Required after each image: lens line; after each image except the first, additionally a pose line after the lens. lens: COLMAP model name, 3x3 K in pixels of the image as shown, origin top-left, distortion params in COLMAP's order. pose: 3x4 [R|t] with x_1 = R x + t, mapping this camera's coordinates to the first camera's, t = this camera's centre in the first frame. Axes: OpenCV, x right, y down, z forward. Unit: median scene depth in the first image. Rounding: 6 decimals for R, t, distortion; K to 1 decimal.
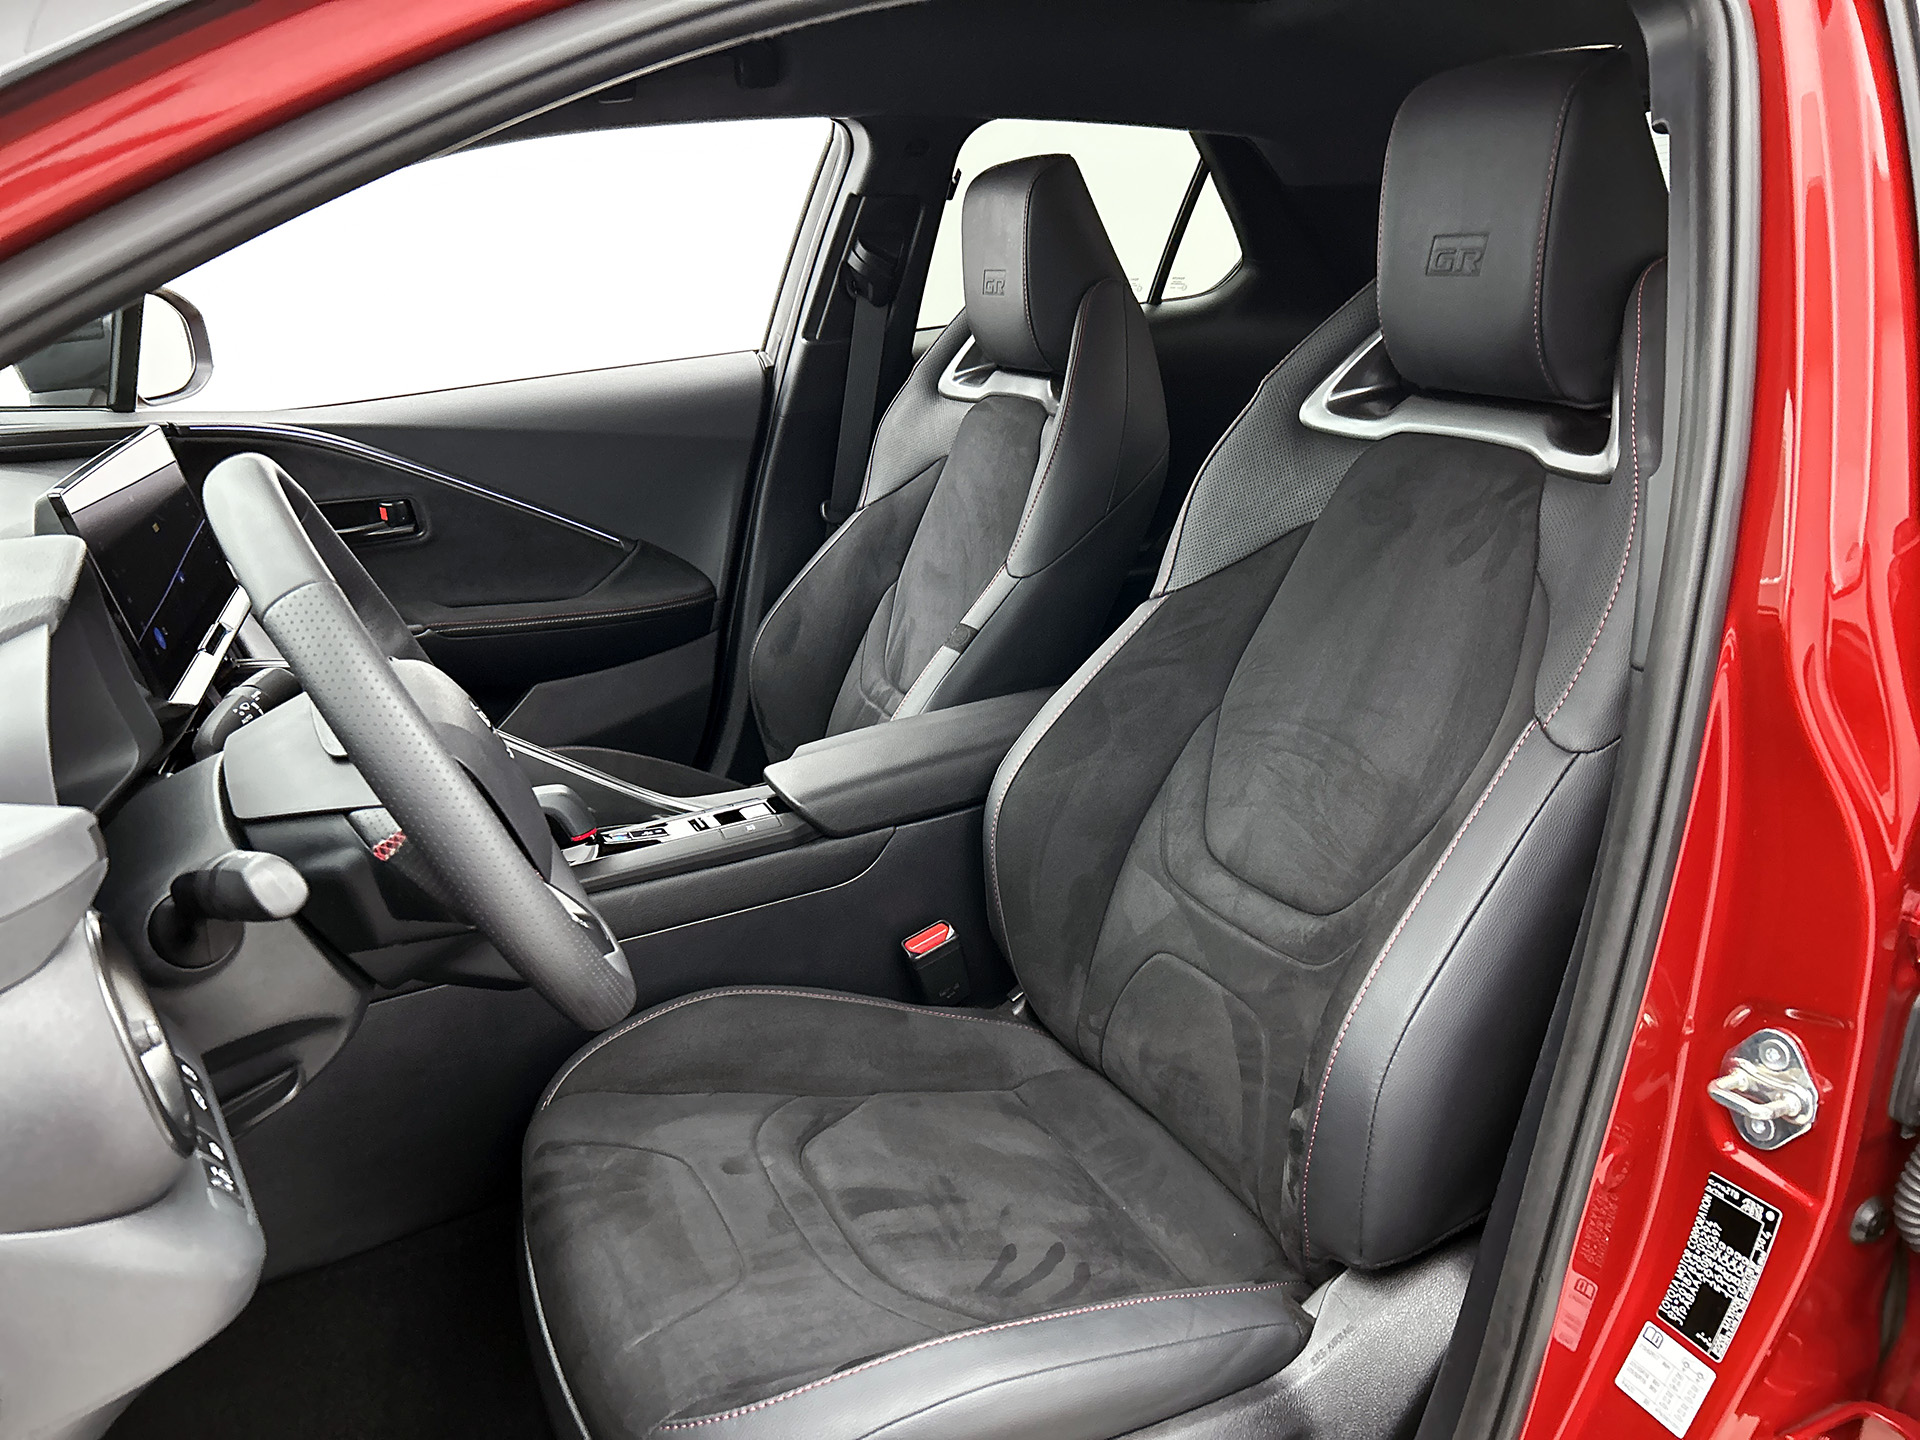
lens RADIAL K [[1434.5, 0, 960.0], [0, 1434.5, 720.0], [0, 0, 1]] dist [0.047987, -0.080498]
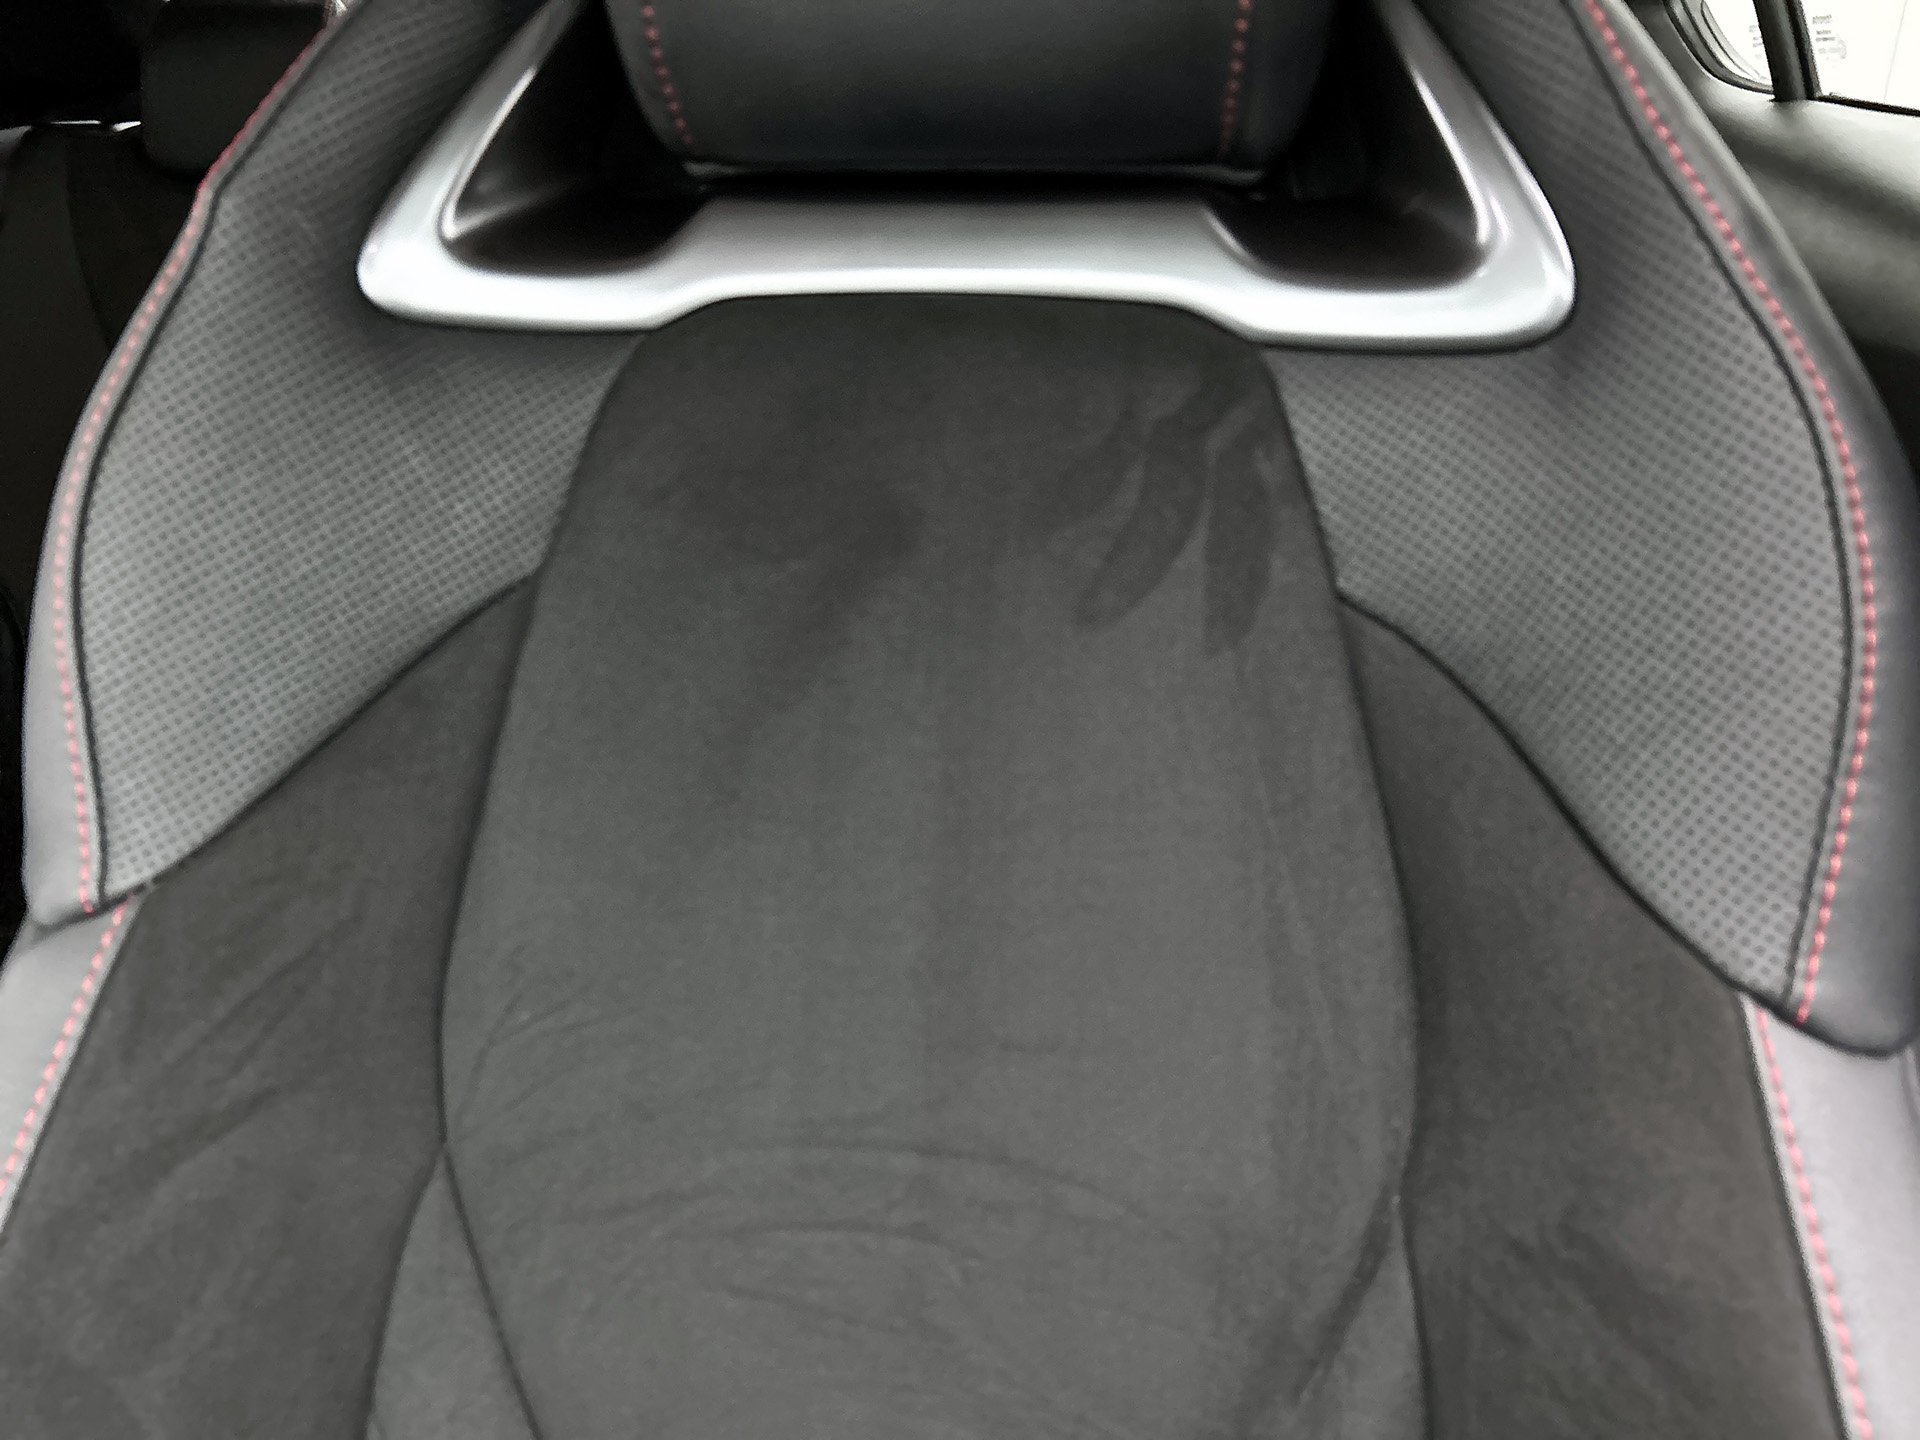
lens RADIAL K [[1434.5, 0, 960.0], [0, 1434.5, 720.0], [0, 0, 1]] dist [0.047987, -0.080498]
pose [[0.546351, -0.313958, 0.776486, 0.014185], [0.258413, 0.945044, 0.200287, -0.145107], [-0.796695, 0.091227, 0.597457, 0.687905]]
